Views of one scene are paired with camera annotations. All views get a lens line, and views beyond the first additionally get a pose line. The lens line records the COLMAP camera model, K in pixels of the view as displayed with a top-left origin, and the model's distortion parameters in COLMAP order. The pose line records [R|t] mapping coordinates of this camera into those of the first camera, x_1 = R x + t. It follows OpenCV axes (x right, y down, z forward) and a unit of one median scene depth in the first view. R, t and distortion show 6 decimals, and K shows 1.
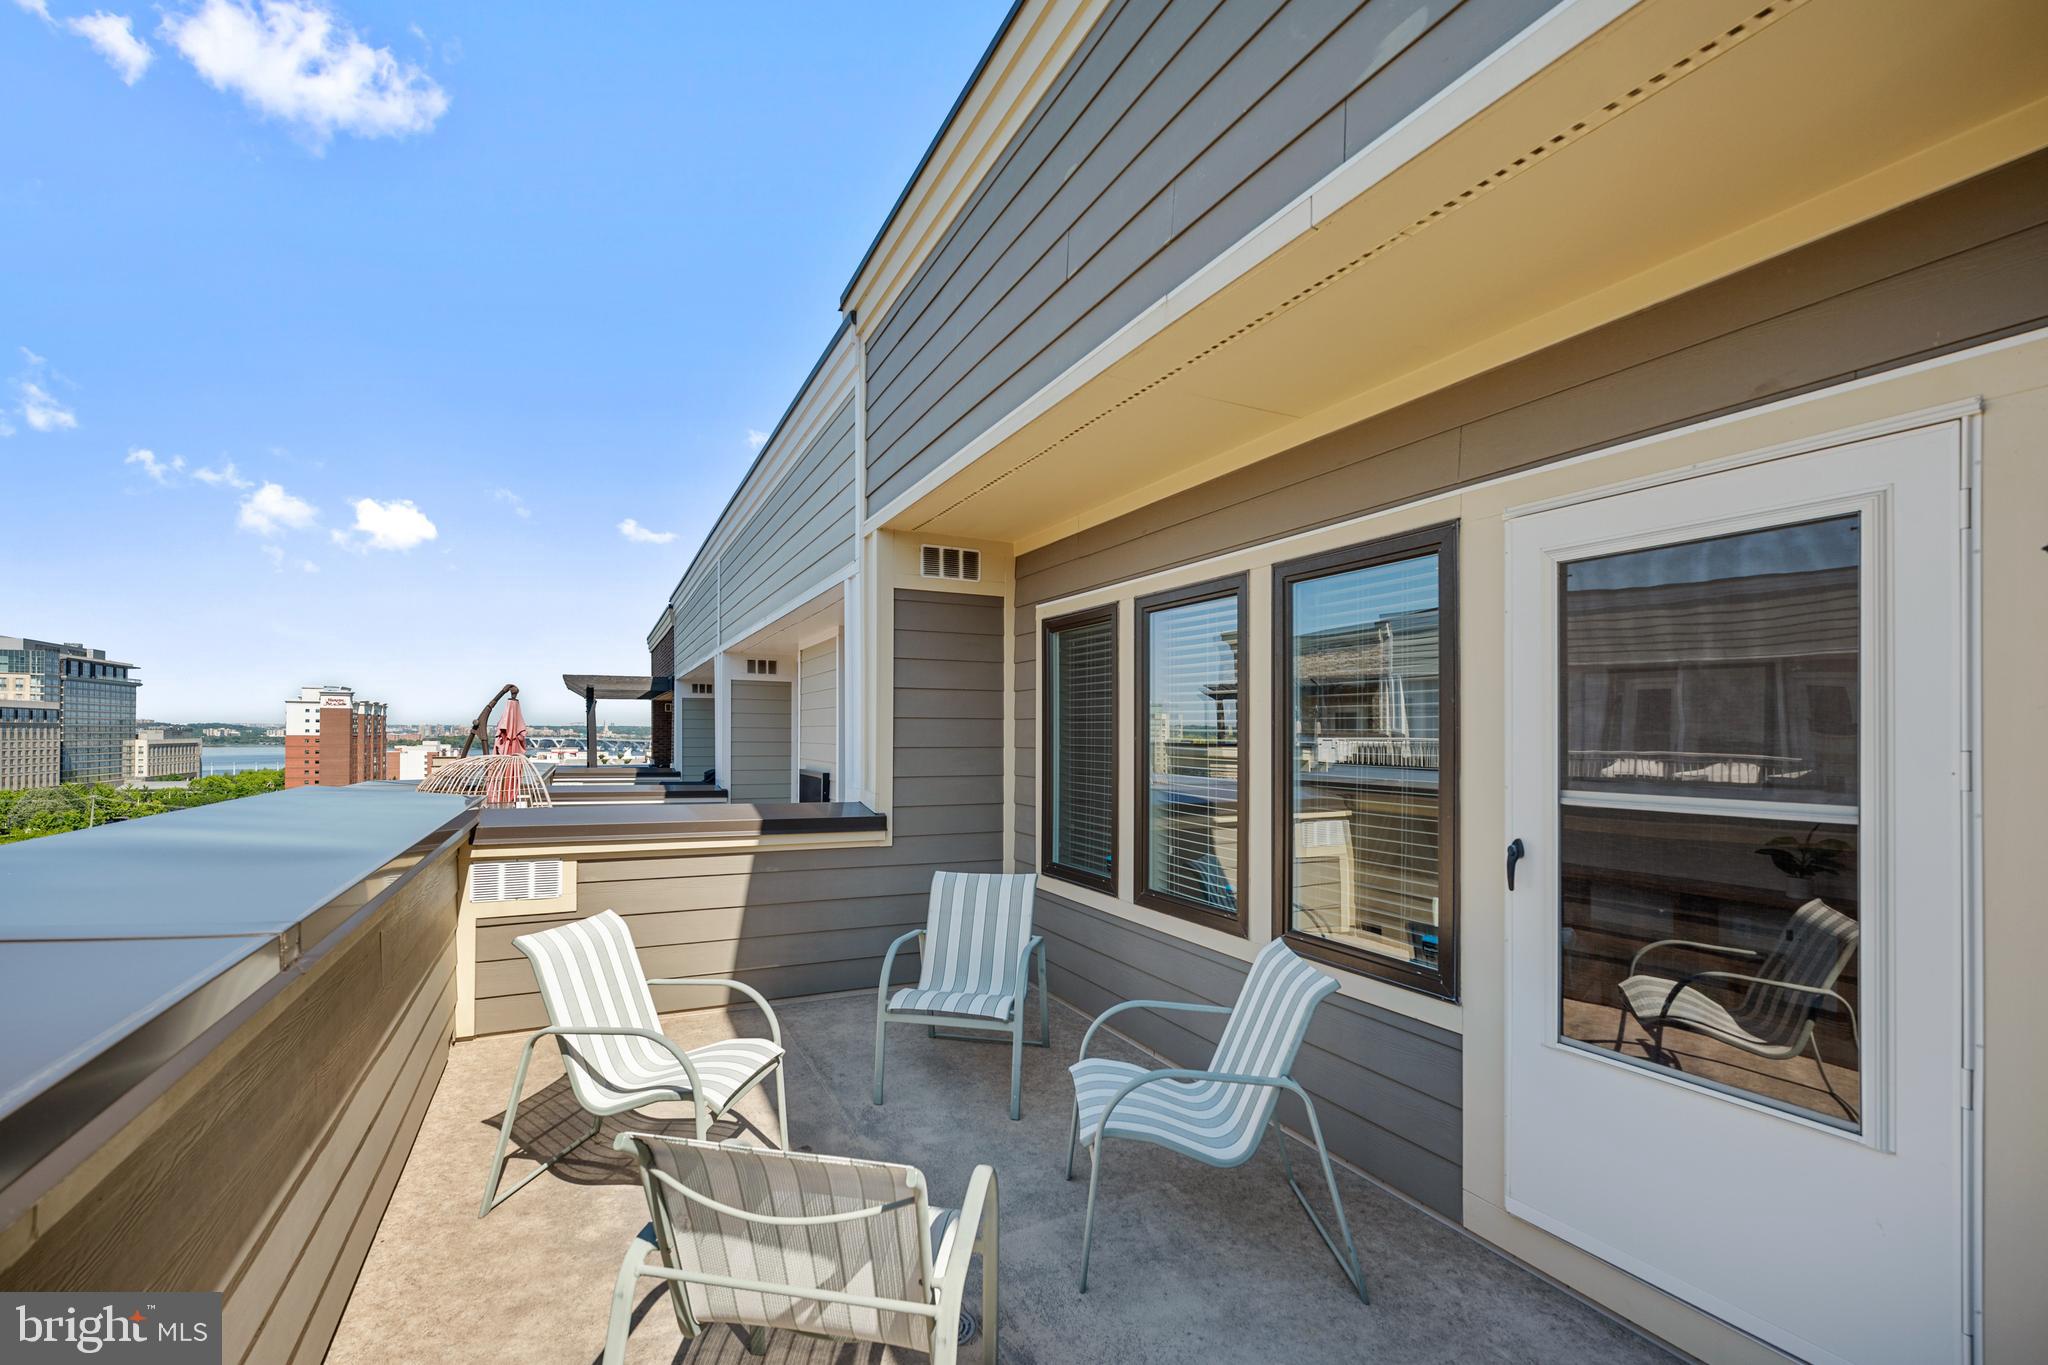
lens RADIAL K [[839.1, 0, 1023.2], [0, 839.1, 728.4], [0, 0, 1]] dist [-0.001826, -0.000243]
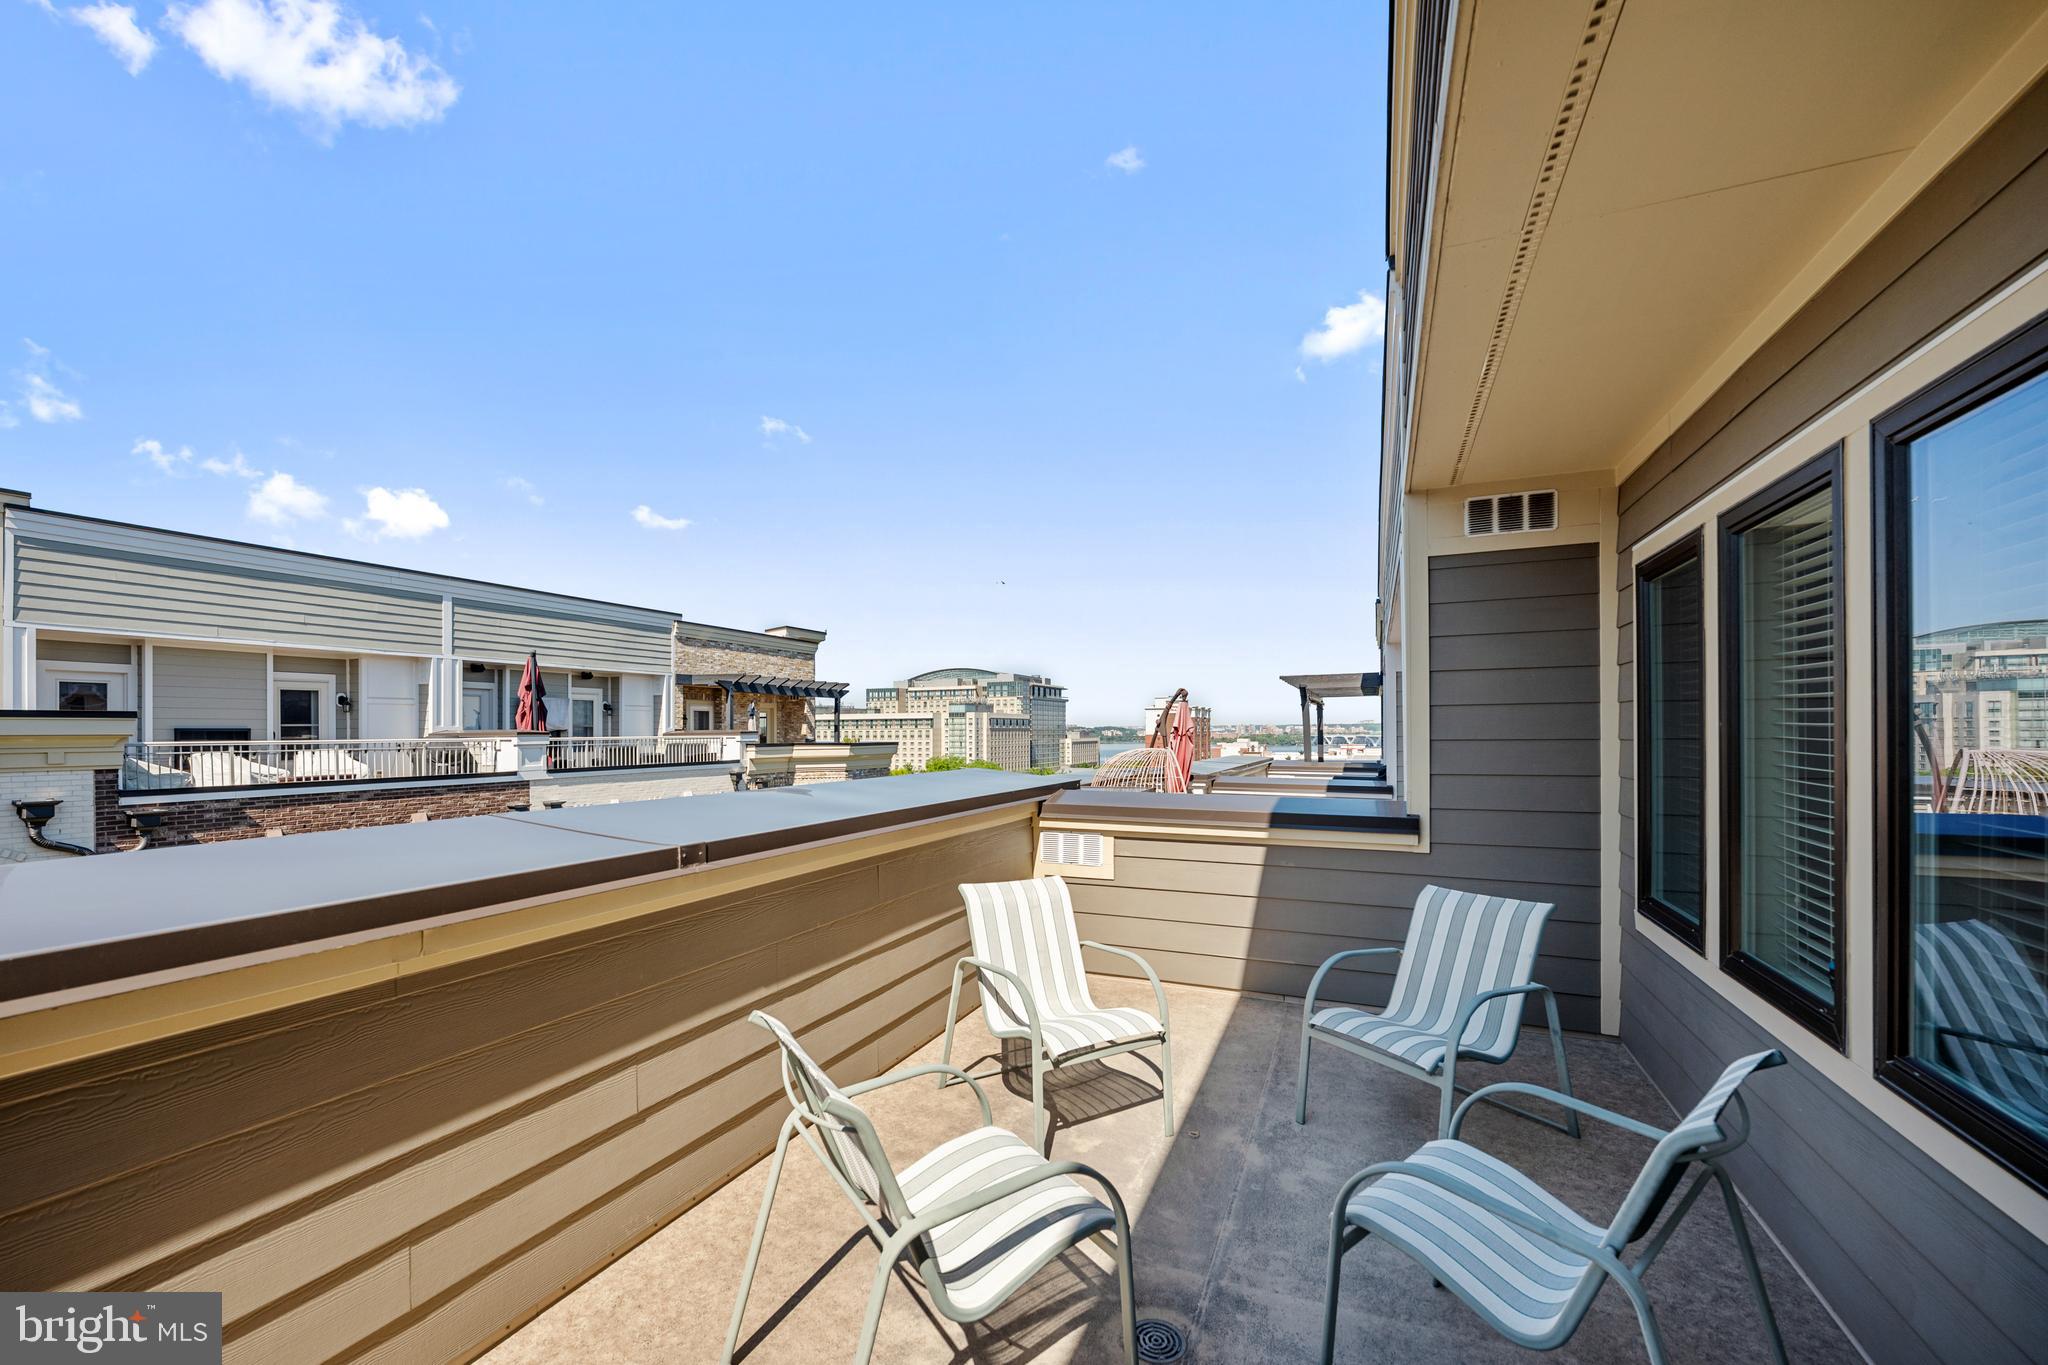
lens RADIAL K [[839.1, 0, 1023.2], [0, 839.1, 728.4], [0, 0, 1]] dist [-0.001826, -0.000243]
pose [[0.651113, -0.014186, -0.758848, 0.257686], [0.017472, 0.999841, -0.003700, 0.007275], [0.758780, -0.010849, 0.651257, 0.127909]]
